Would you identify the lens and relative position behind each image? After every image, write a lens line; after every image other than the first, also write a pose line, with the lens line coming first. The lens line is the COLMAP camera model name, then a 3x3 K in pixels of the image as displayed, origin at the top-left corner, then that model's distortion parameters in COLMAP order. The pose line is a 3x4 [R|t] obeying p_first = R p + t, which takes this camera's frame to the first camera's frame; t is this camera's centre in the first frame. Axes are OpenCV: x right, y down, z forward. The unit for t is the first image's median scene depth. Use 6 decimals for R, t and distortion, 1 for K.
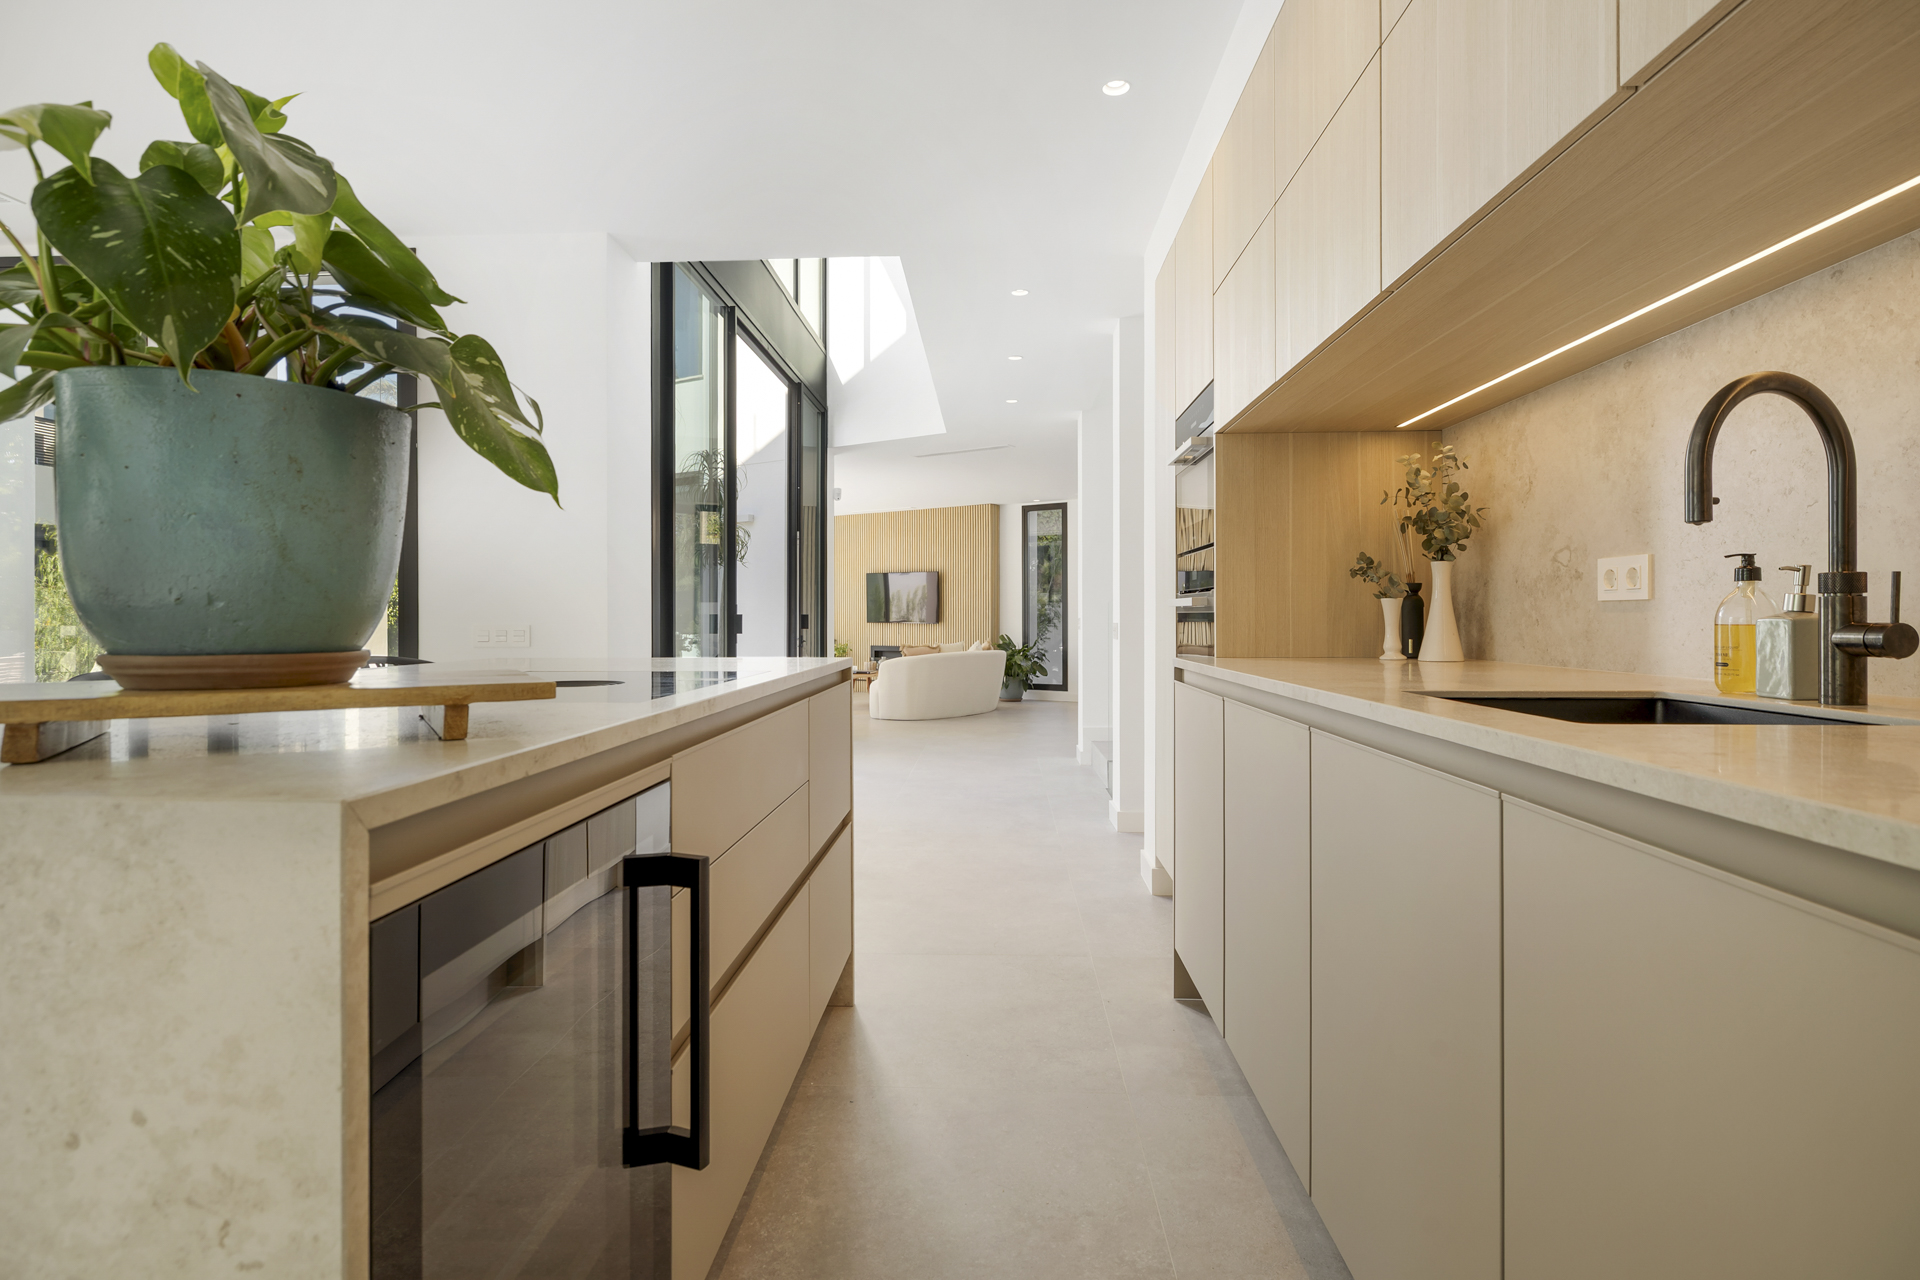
lens RADIAL K [[994.1, 0, 956.0], [0, 994.1, 624.9], [0, 0, 1]] dist [0.006096, 0.000725]
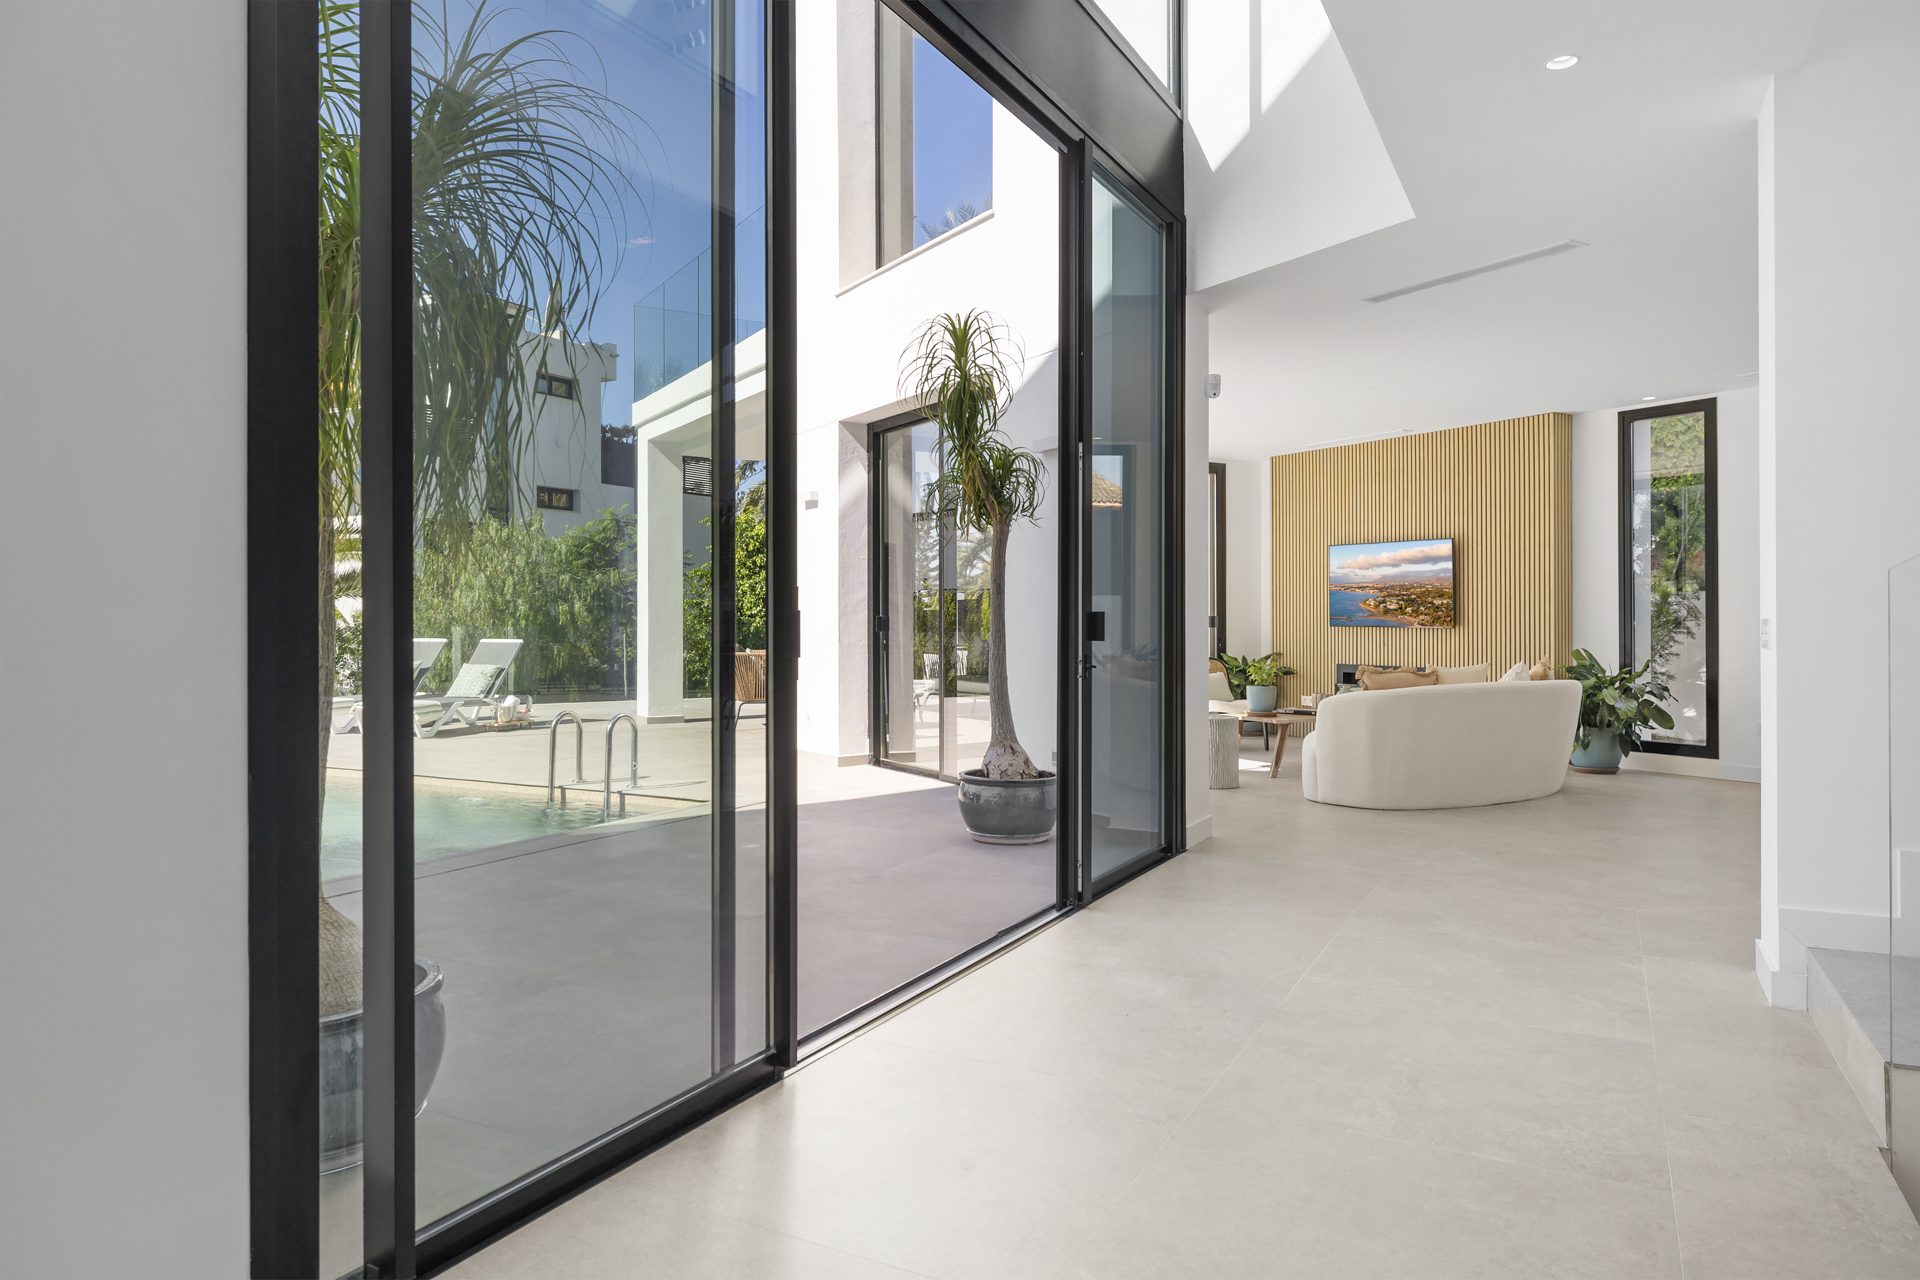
lens RADIAL K [[1208.7, 0, 947.3], [0, 1208.7, 626.5], [0, 0, 1]] dist [-0.003205, -0.001262]
pose [[0.900144, -0.001696, -0.435588, 0.024240], [0.000597, 0.999996, -0.002660, -0.001107], [0.435591, 0.002135, 0.900142, 0.254796]]
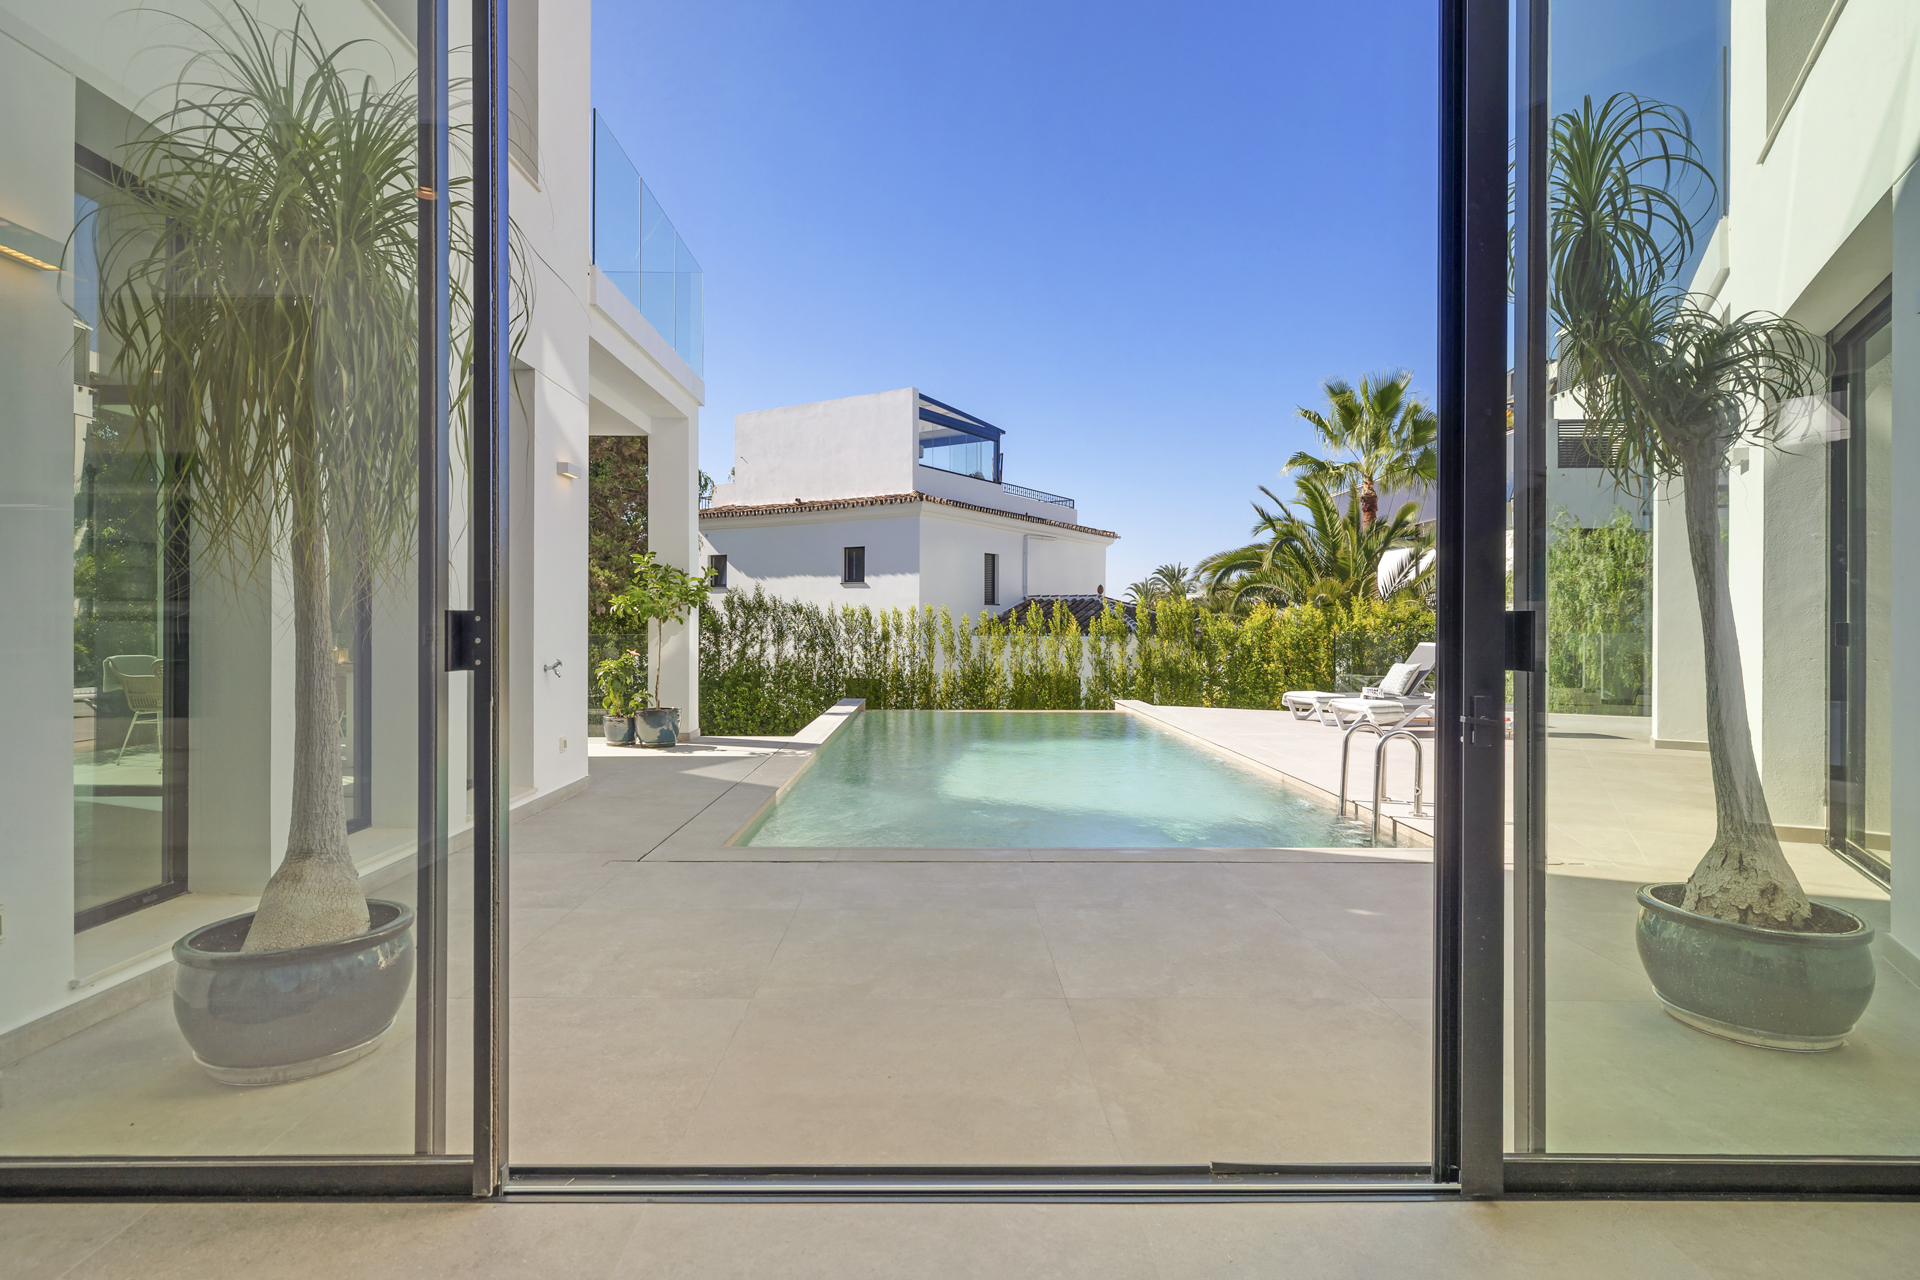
lens RADIAL K [[994.1, 0, 952.2], [0, 994.1, 623.4], [0, 0, 1]] dist [0.006096, 0.000725]
pose [[0.047893, 0.001231, -0.998852, 0.423589], [-0.014413, 0.999896, 0.000542, -0.047670], [0.998748, 0.014371, 0.047906, 4.310616]]
